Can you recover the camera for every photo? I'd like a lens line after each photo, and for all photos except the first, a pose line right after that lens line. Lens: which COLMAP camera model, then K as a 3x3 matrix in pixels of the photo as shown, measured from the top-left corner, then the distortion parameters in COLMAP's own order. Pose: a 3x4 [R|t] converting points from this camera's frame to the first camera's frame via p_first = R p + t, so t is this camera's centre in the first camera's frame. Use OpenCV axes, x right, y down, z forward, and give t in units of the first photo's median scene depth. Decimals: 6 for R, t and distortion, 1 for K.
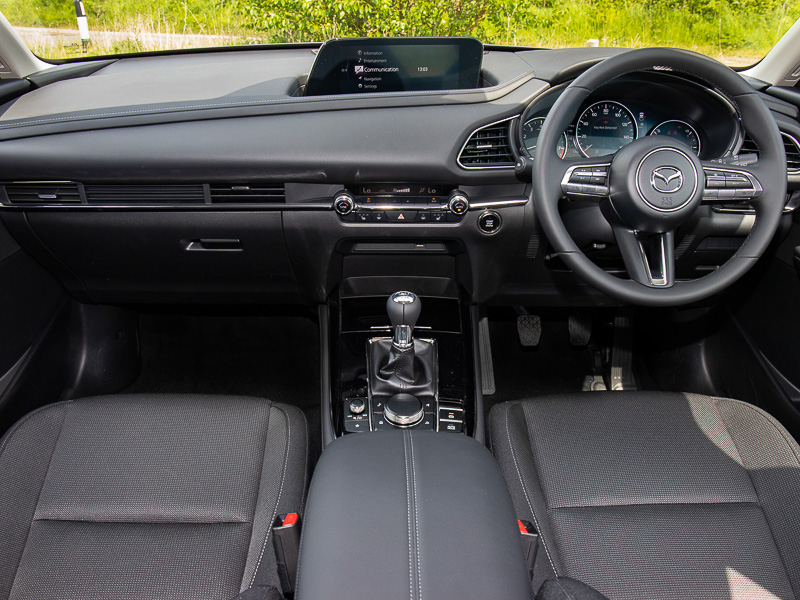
lens RADIAL K [[469.1, 0, 398.0], [0, 469.1, 300.5], [0, 0, 1]] dist [-0.036517, 0.017156]
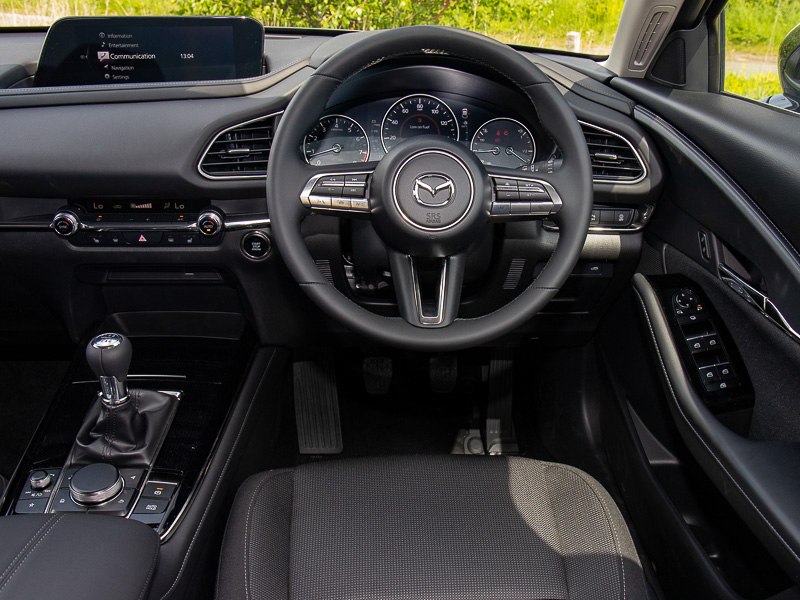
lens RADIAL K [[537.5, 0, 421.5], [0, 537.5, 319.9], [0, 0, 1]] dist [-0.033397, 0.016700]
pose [[0.999573, -0.005223, 0.028765, 0.464796], [0.005792, 0.999789, -0.019727, -0.019854], [-0.028656, 0.019885, 0.999392, 0.080937]]
